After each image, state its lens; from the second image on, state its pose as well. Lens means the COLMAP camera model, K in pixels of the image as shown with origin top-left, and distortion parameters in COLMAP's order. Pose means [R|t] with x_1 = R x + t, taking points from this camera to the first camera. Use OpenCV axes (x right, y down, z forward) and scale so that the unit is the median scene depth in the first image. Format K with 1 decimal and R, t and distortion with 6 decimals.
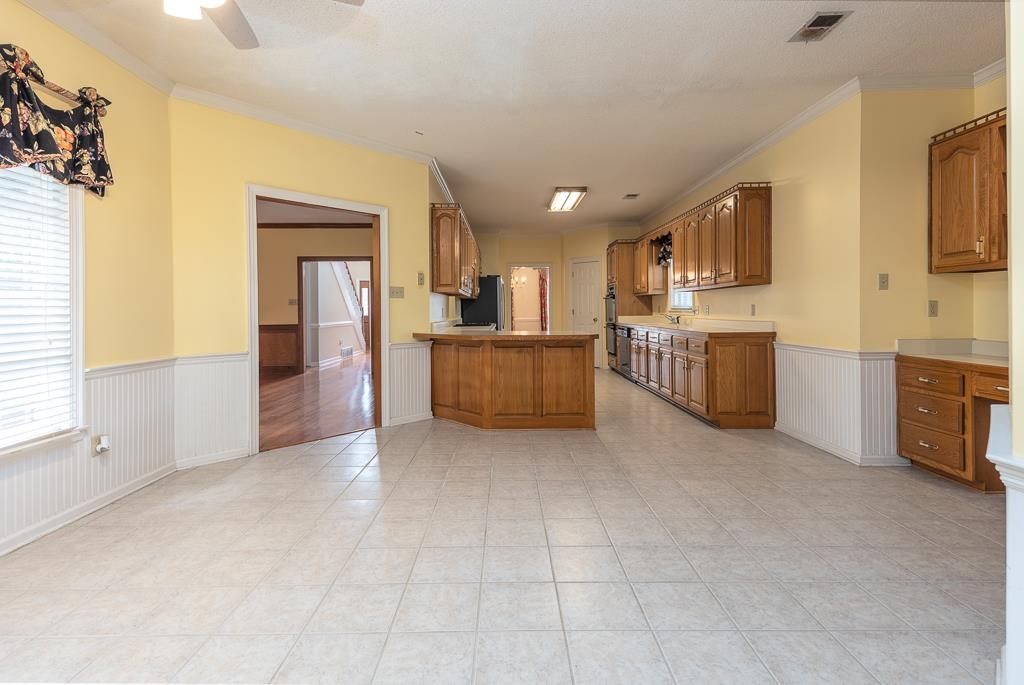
lens RADIAL K [[508.7, 0, 535.6], [0, 508.7, 309.2], [0, 0, 1]] dist [0.029312, -0.000834]
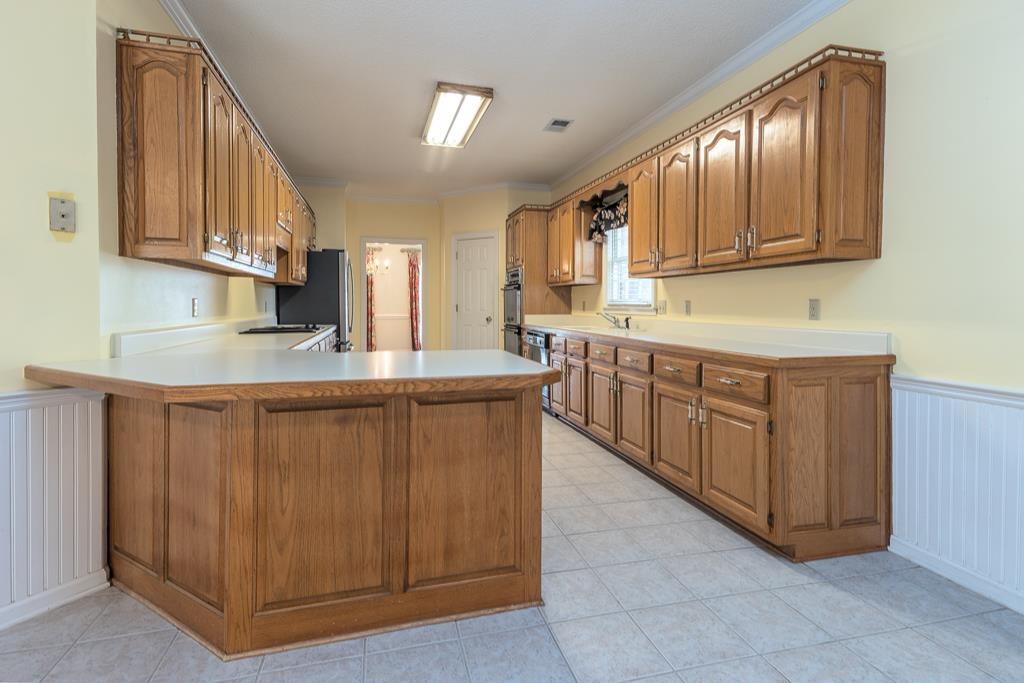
lens RADIAL K [[451.4, 0, 520.7], [0, 451.4, 312.8], [0, 0, 1]] dist [0.033405, -0.000187]
pose [[0.969776, 0.007673, 0.243875, 0.010561], [-0.012028, 0.999794, 0.016371, 0.001085], [-0.243699, -0.018810, 0.969668, 0.646699]]
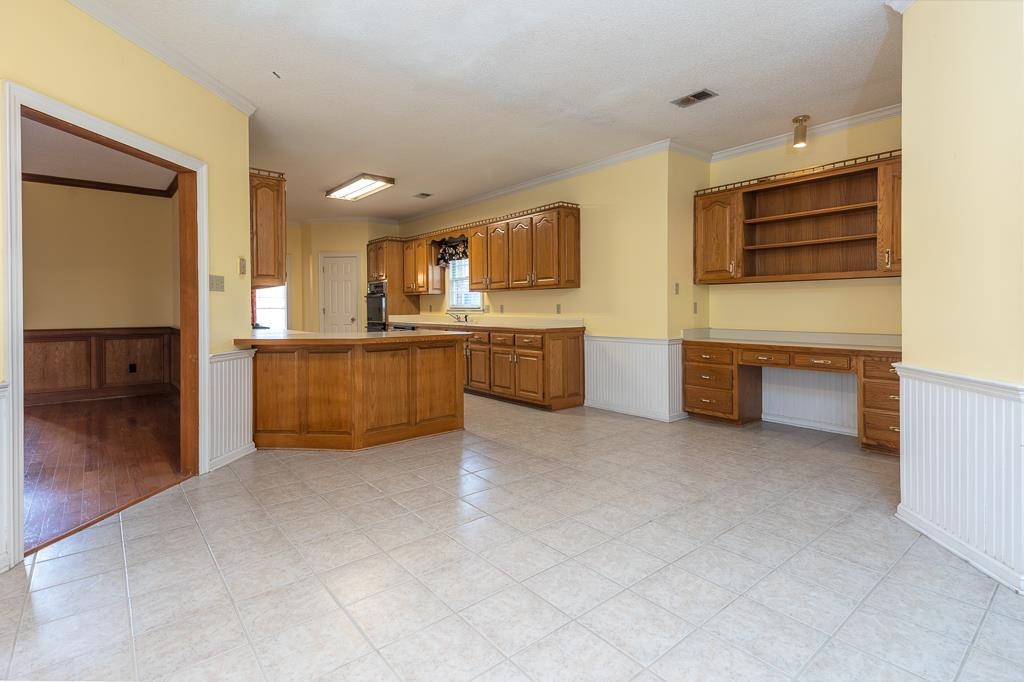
lens RADIAL K [[494.7, 0, 511.2], [0, 494.7, 309.0], [0, 0, 1]] dist [0.042153, -0.000838]
pose [[0.766016, 0.002249, 0.642818, -0.425088], [-0.001978, 0.999997, -0.001141, 0.003363], [-0.642819, -0.000398, 0.766018, 0.199582]]
